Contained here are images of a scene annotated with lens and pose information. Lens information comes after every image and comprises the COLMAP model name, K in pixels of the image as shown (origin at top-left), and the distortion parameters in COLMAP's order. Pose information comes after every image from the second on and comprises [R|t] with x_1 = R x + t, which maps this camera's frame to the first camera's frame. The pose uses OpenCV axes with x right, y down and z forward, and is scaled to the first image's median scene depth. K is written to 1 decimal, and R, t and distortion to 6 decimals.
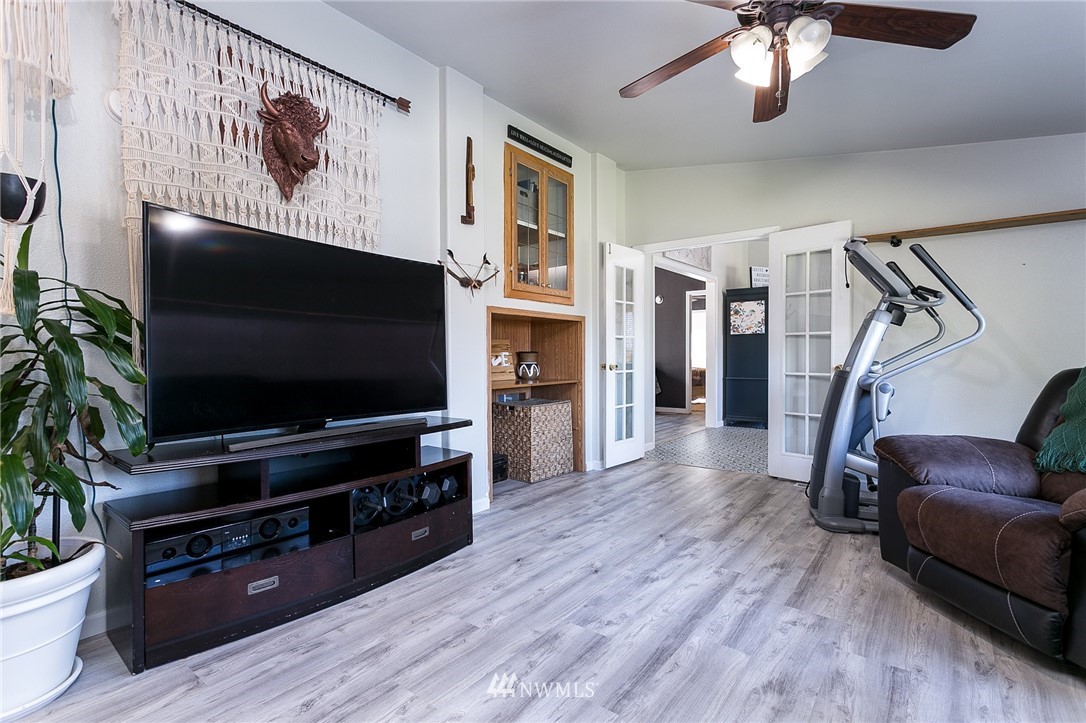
lens RADIAL K [[508.6, 0, 543.2], [0, 508.6, 357.3], [0, 0, 1]] dist [-0.005894, 0.000115]
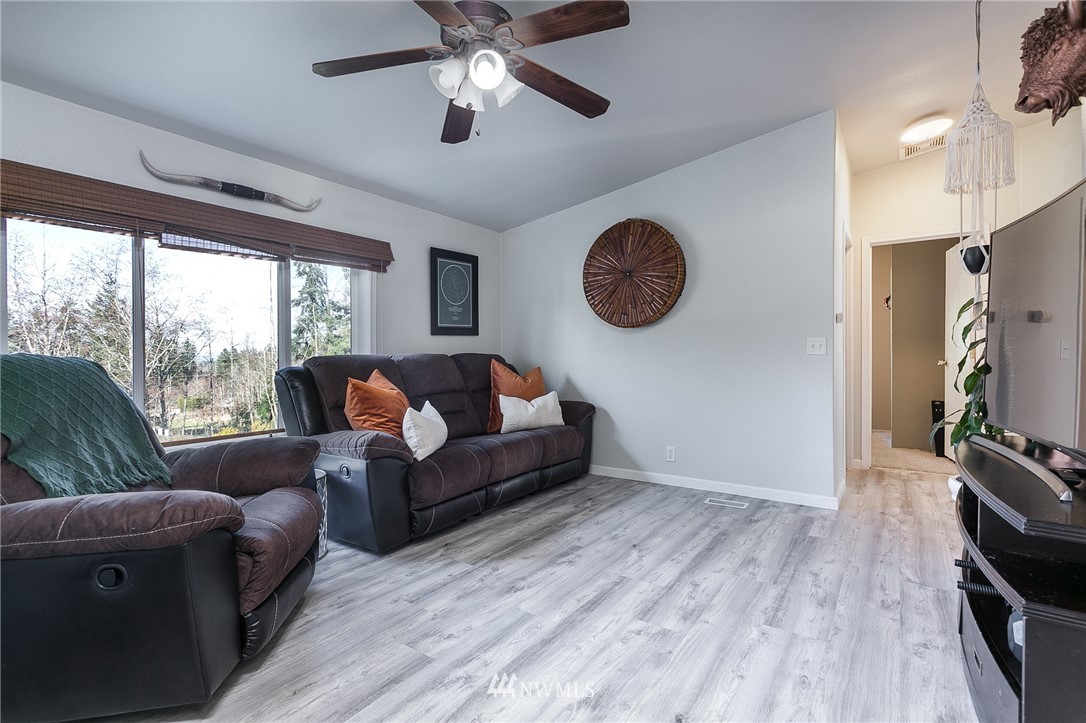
lens RADIAL K [[508.6, 0, 541.9], [0, 508.6, 368.7], [0, 0, 1]] dist [-0.005894, 0.000115]
pose [[-0.998503, 0.012741, -0.053189, 0.288841], [0.011153, 0.999486, 0.030045, -0.010820], [0.053545, 0.029406, -0.998132, 1.561209]]
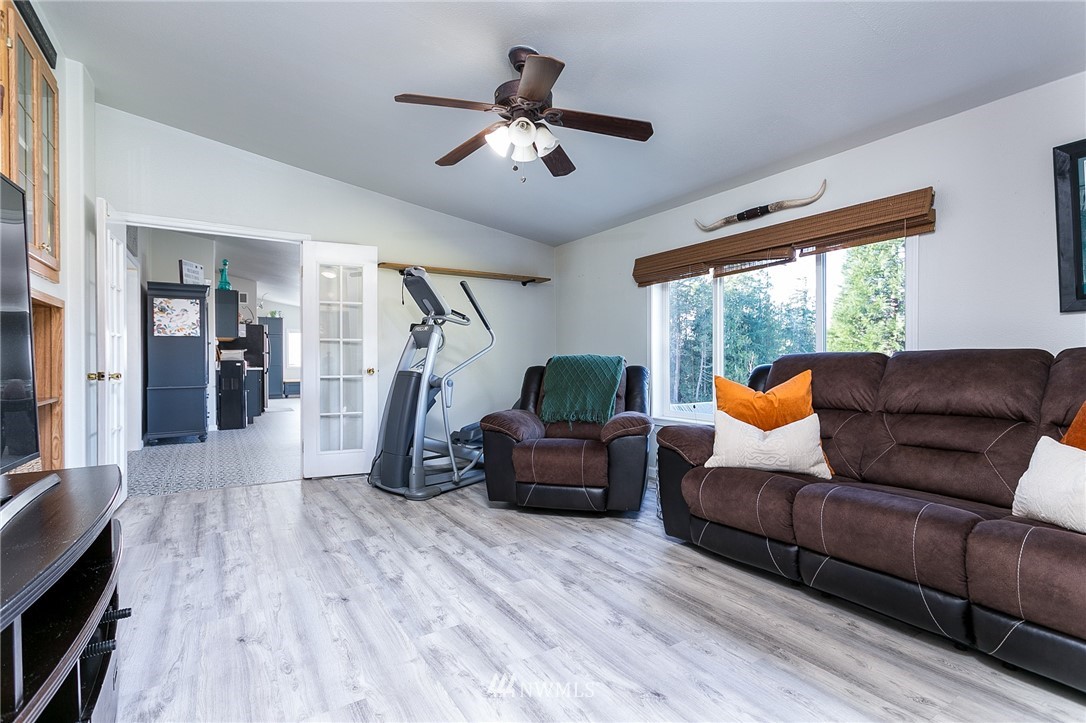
lens RADIAL K [[508.6, 0, 540.0], [0, 508.6, 359.7], [0, 0, 1]] dist [-0.005894, 0.000115]
pose [[0.330026, 0.000675, 0.943972, -0.622037], [0.006892, 0.999971, -0.003125, 0.004055], [-0.943947, 0.007538, 0.330012, 0.374549]]
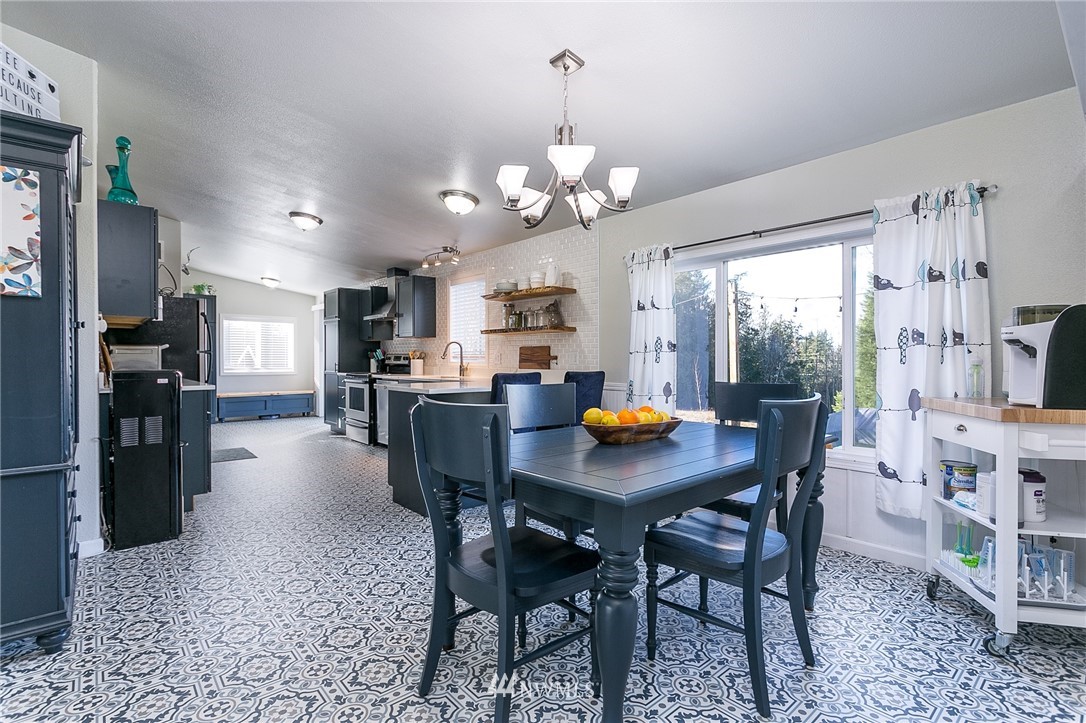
lens RADIAL K [[508.6, 0, 544.7], [0, 508.6, 357.9], [0, 0, 1]] dist [-0.005894, 0.000115]
pose [[0.176917, 0.001875, 0.984224, 0.635030], [0.008486, 0.999958, -0.003430, -0.034717], [-0.984189, 0.008959, 0.176893, 1.989836]]
